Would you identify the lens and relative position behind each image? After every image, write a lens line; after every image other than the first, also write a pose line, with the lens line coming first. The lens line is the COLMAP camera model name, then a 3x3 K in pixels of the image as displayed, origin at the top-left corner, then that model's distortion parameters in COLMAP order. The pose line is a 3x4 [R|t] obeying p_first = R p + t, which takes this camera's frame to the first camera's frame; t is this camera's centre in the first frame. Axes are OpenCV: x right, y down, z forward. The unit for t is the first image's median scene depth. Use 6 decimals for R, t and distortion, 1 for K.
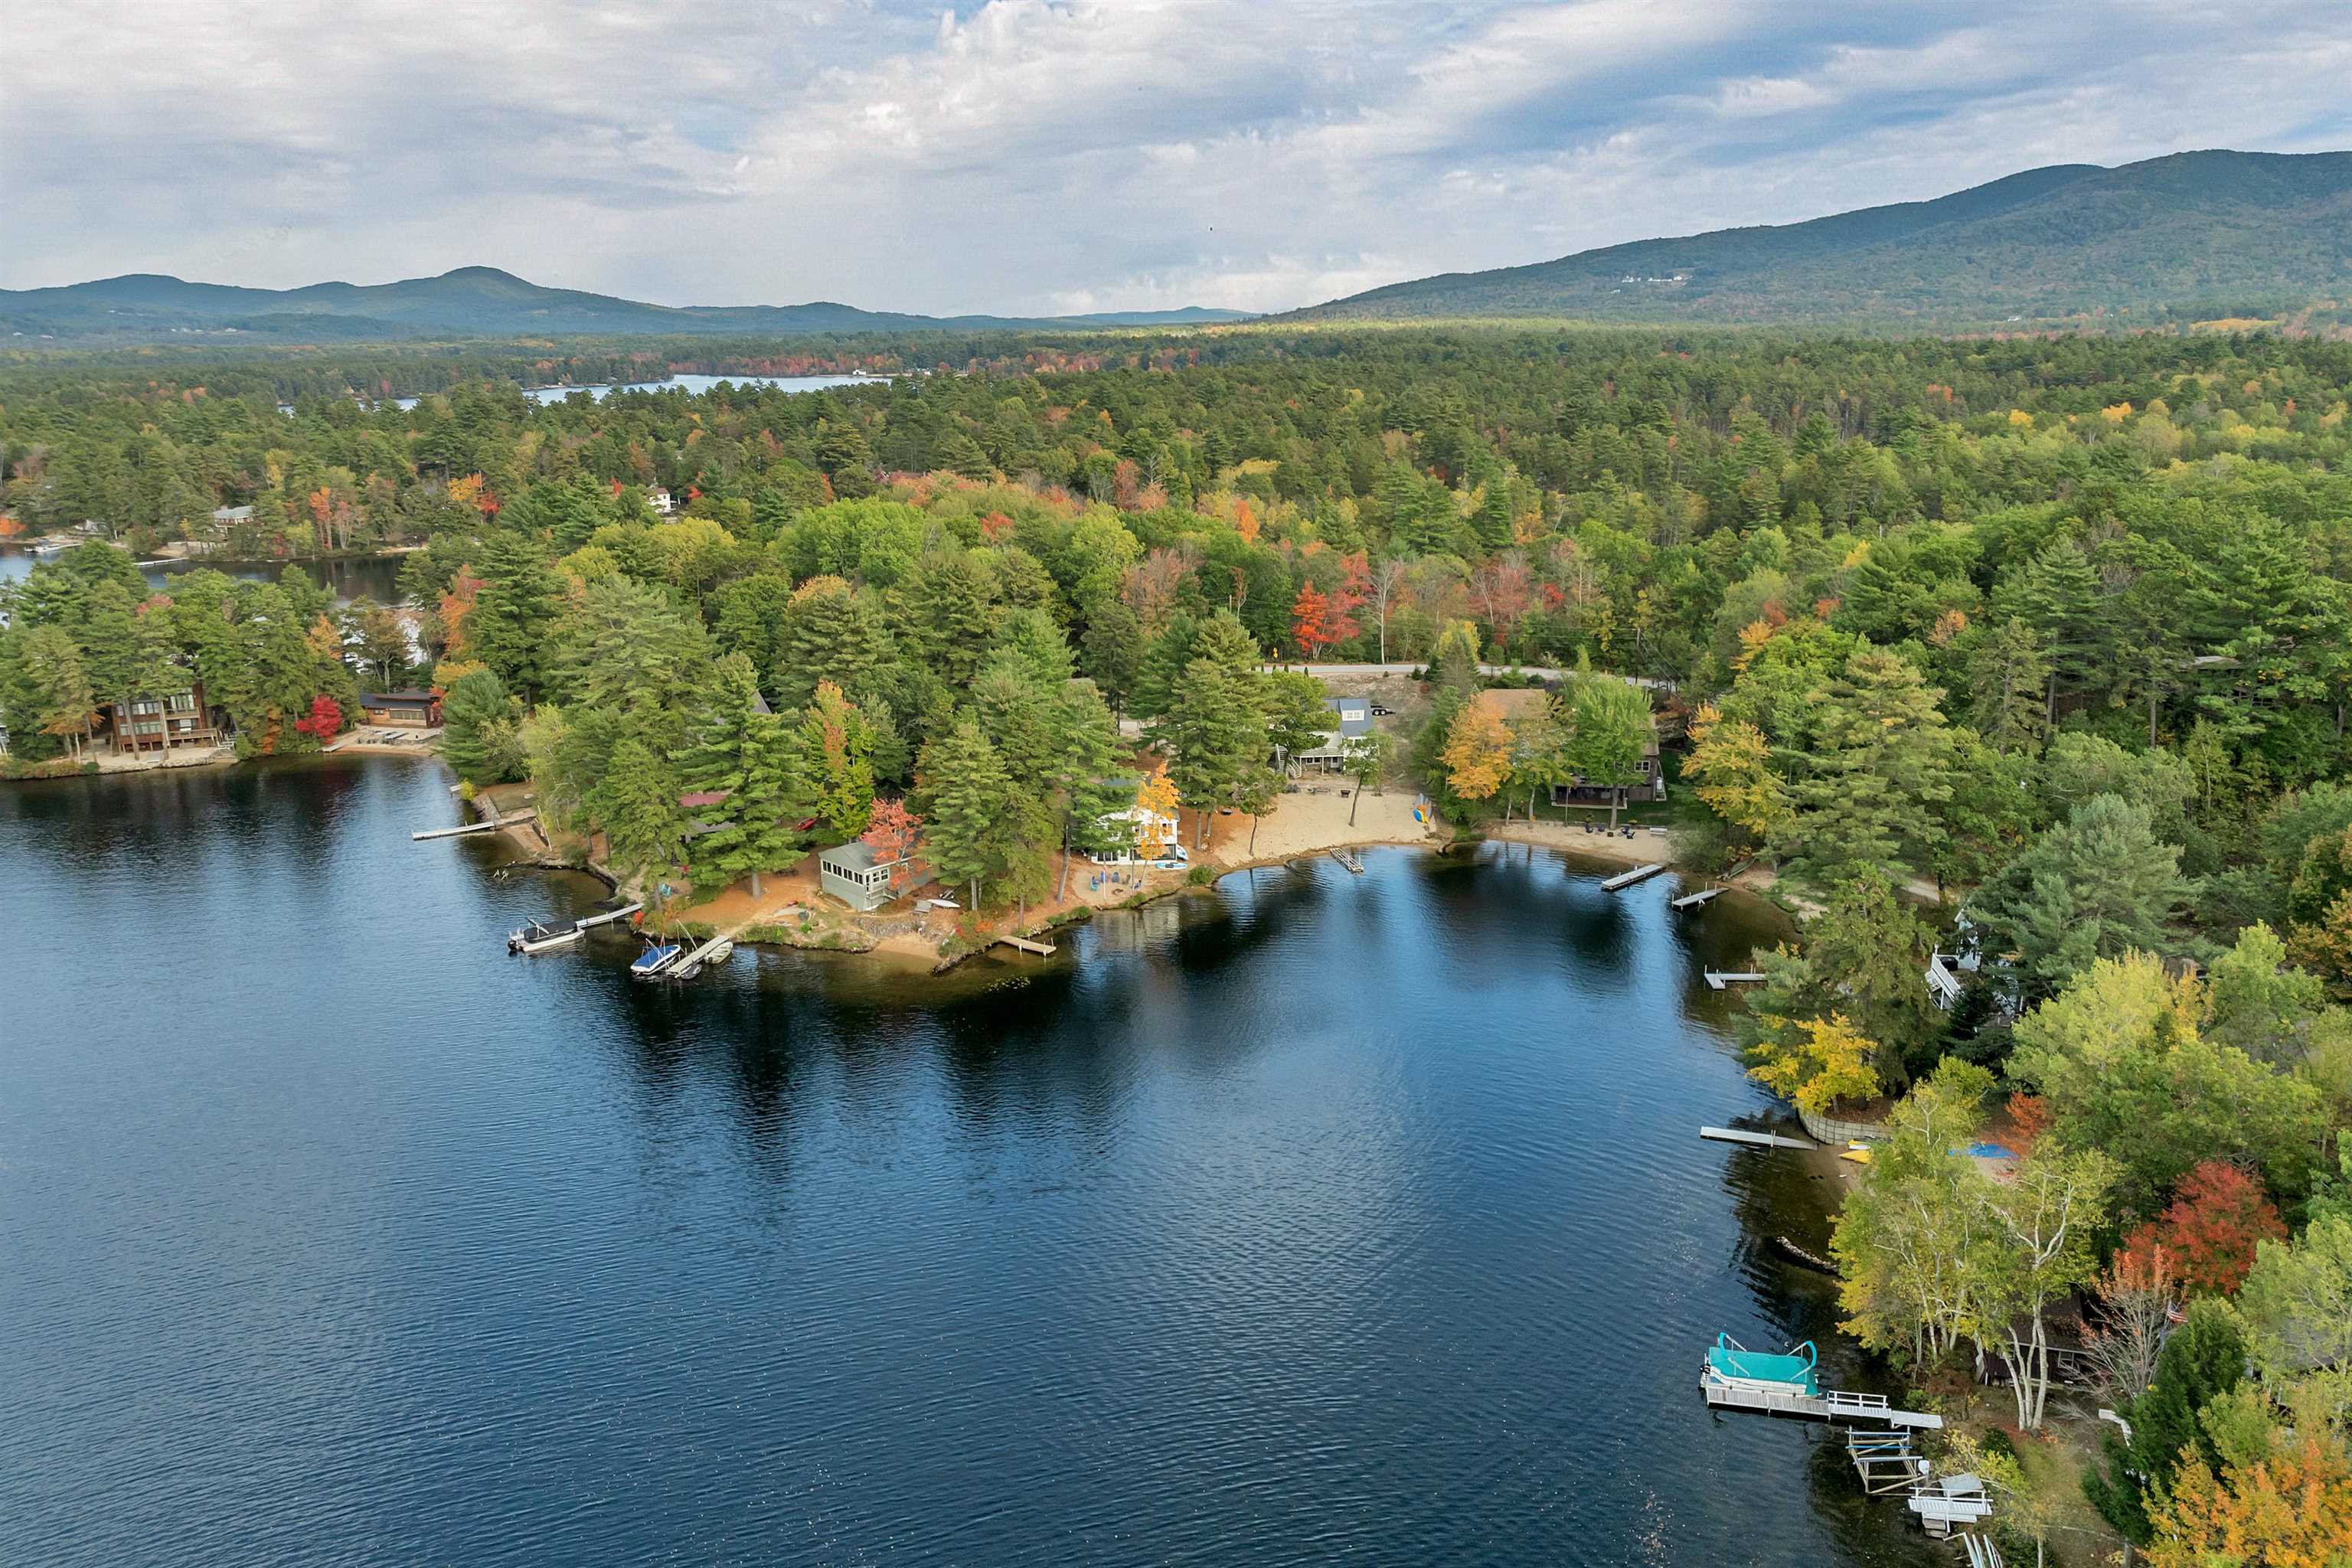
lens RADIAL K [[1727.2, 0, 1175.1], [0, 1727.2, 775.6], [0, 0, 1]] dist [-0.030777, -0.000710]
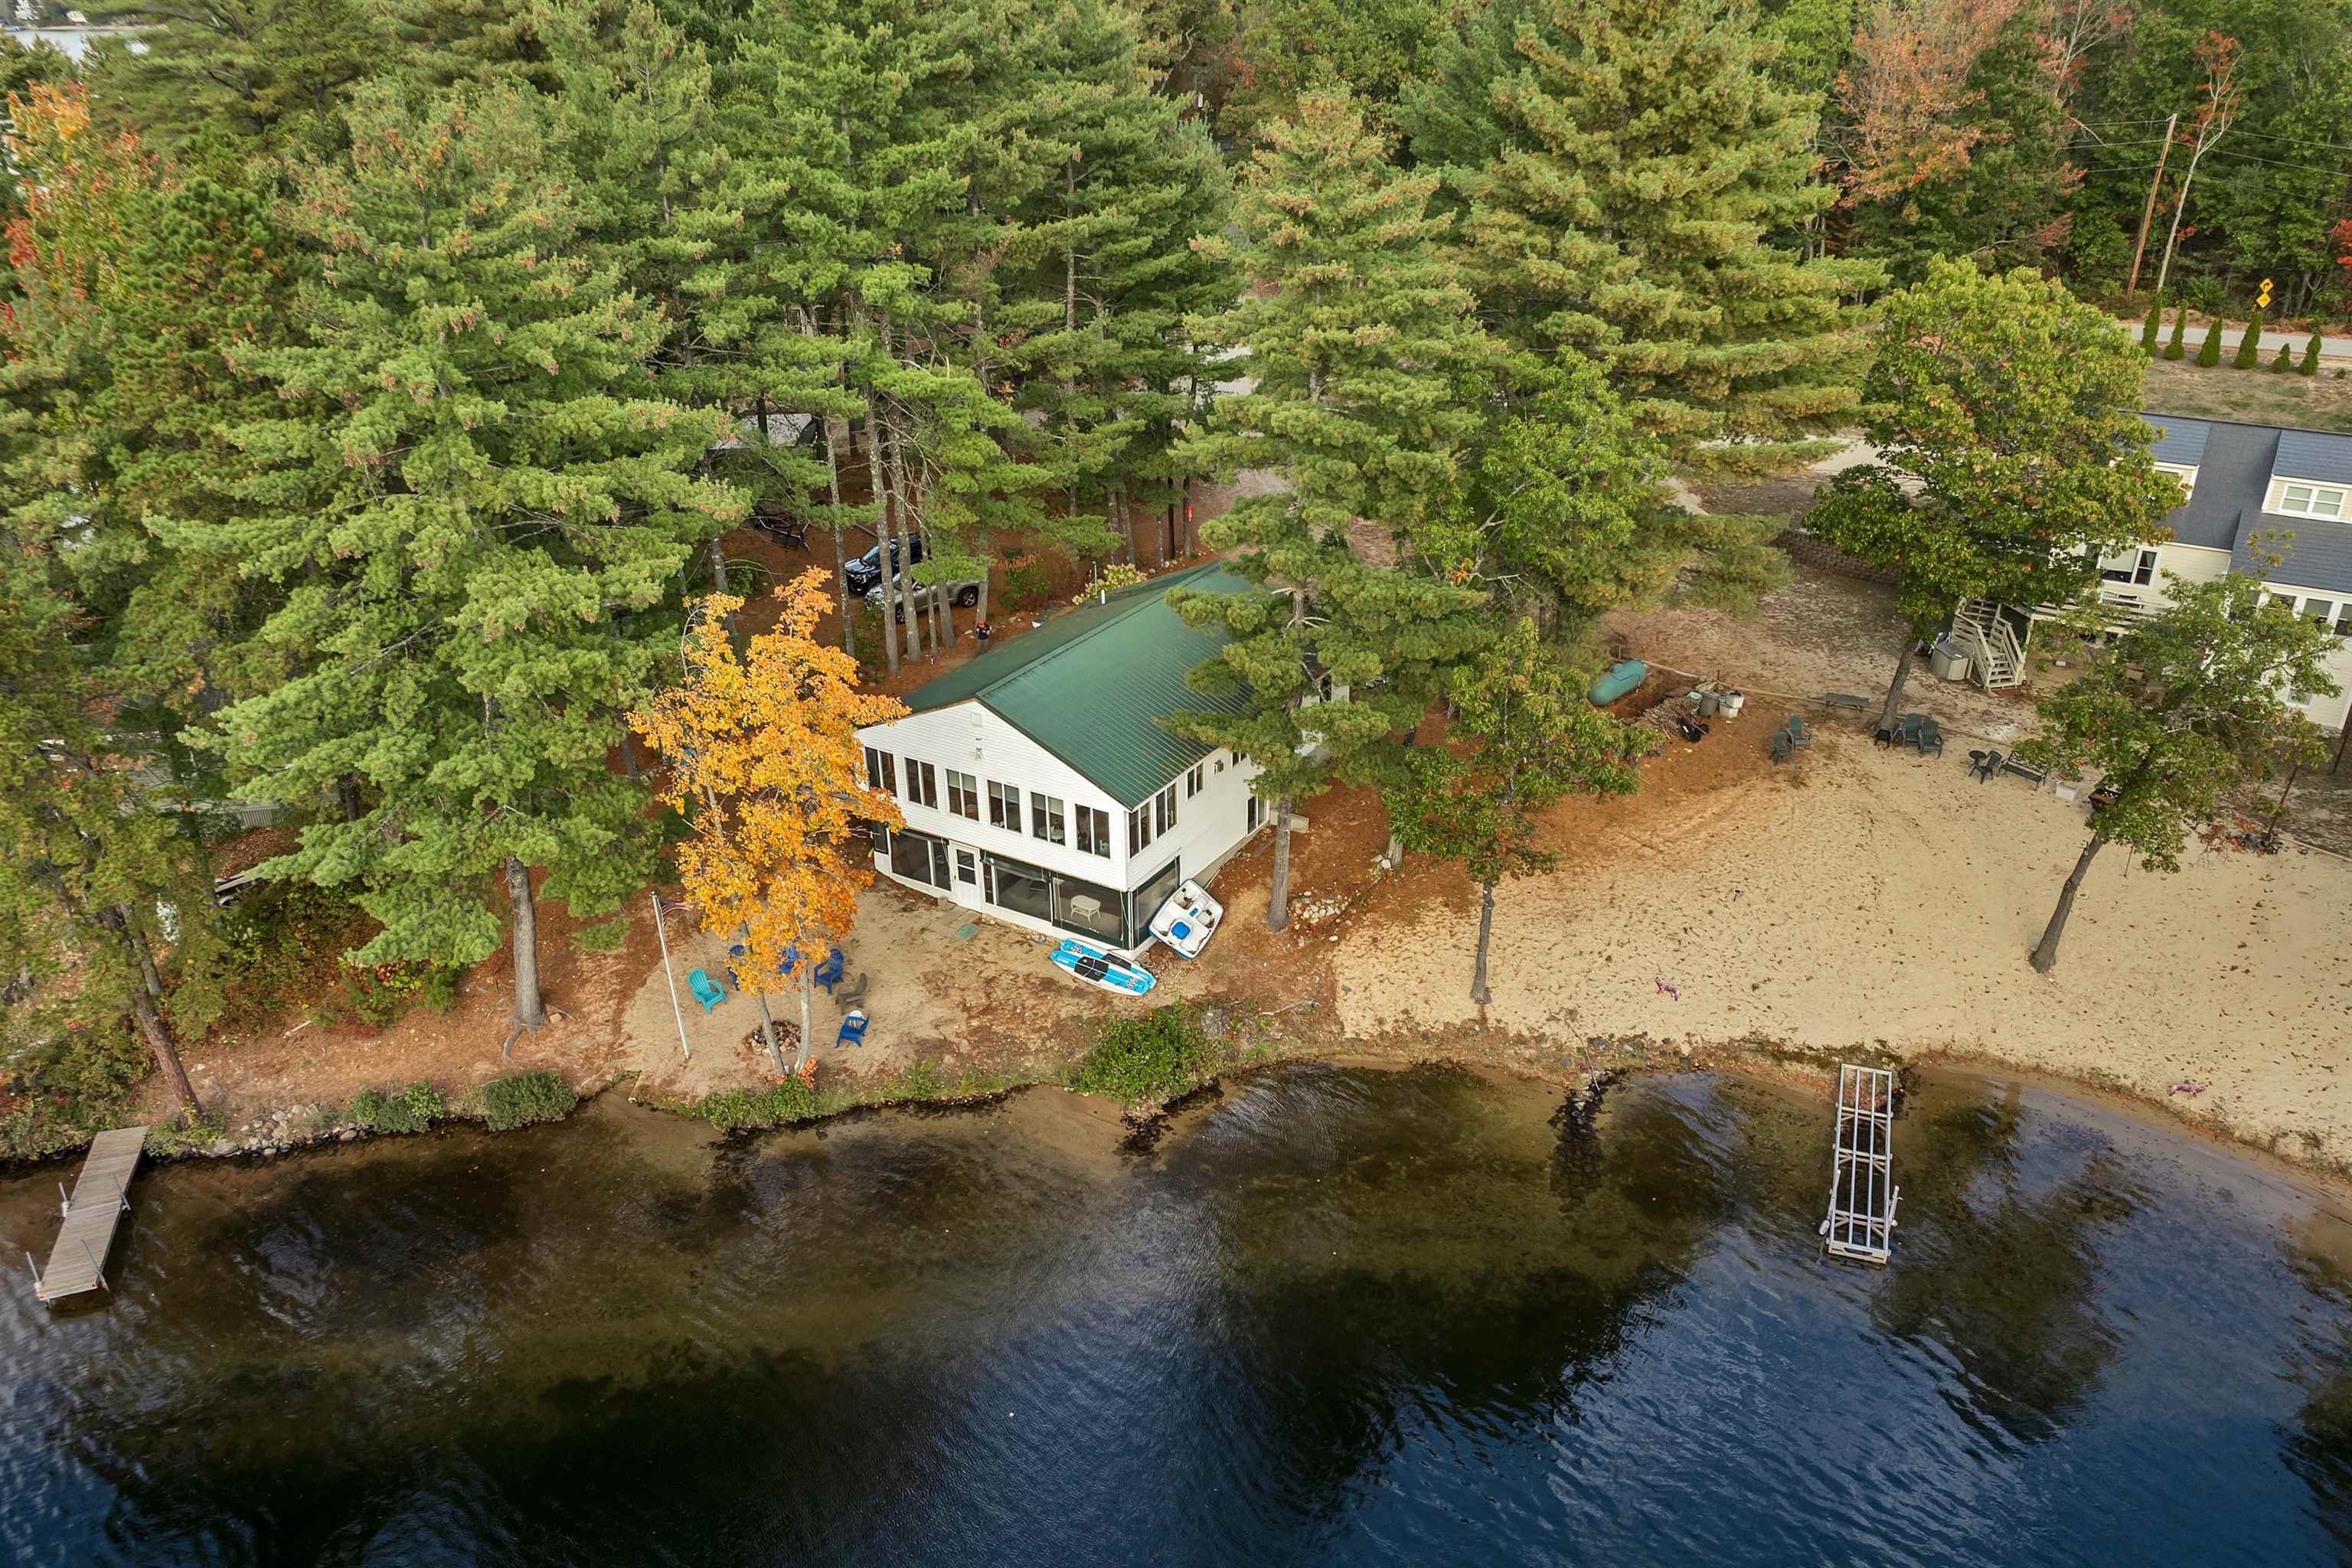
lens RADIAL K [[1690.9, 0, 1165.9], [0, 1690.9, 902.2], [0, 0, 1]] dist [-0.029206, -0.003493]
pose [[0.804611, 0.288123, -0.519217, 0.126561], [-0.143331, 0.942775, 0.301049, -0.032177], [0.576245, -0.167808, 0.799864, 0.770407]]
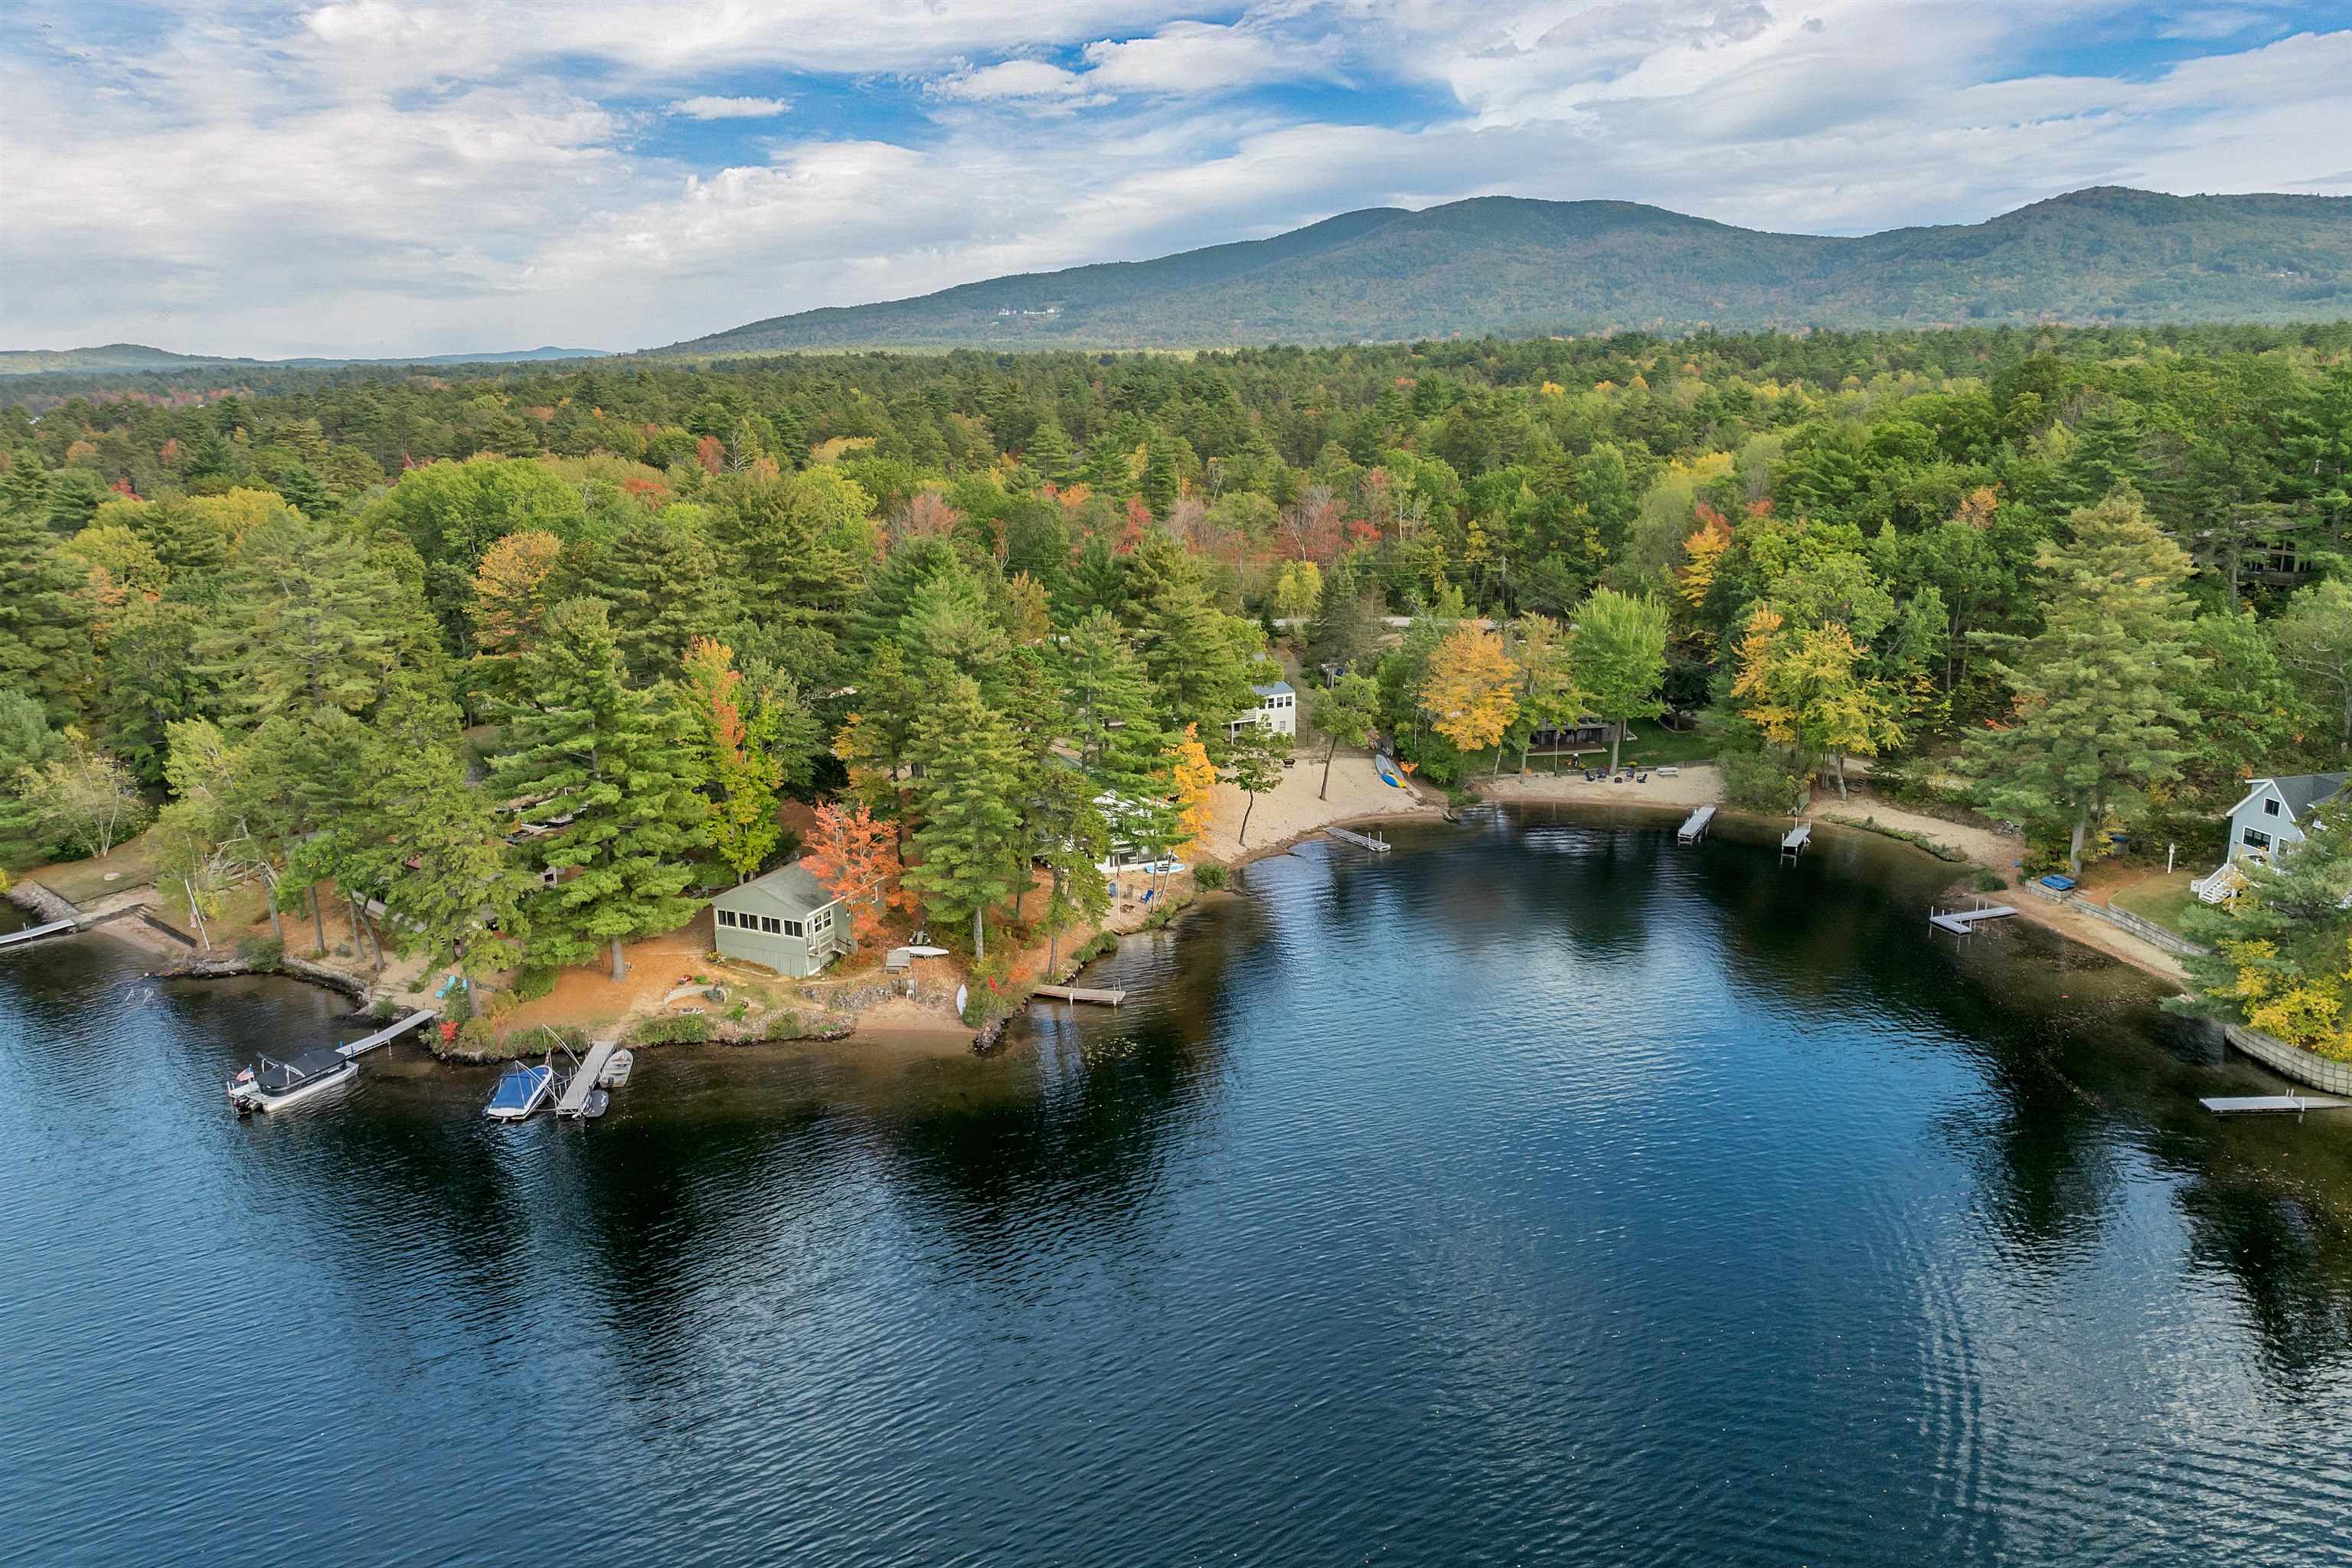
lens RADIAL K [[1718.9, 0, 1159.6], [0, 1718.9, 778.5], [0, 0, 1]] dist [-0.037586, -0.003688]
pose [[0.941031, -0.086576, 0.327055, -0.230897], [0.092517, 0.995708, -0.002620, 0.014811], [-0.325425, 0.032724, 0.945002, 0.290050]]
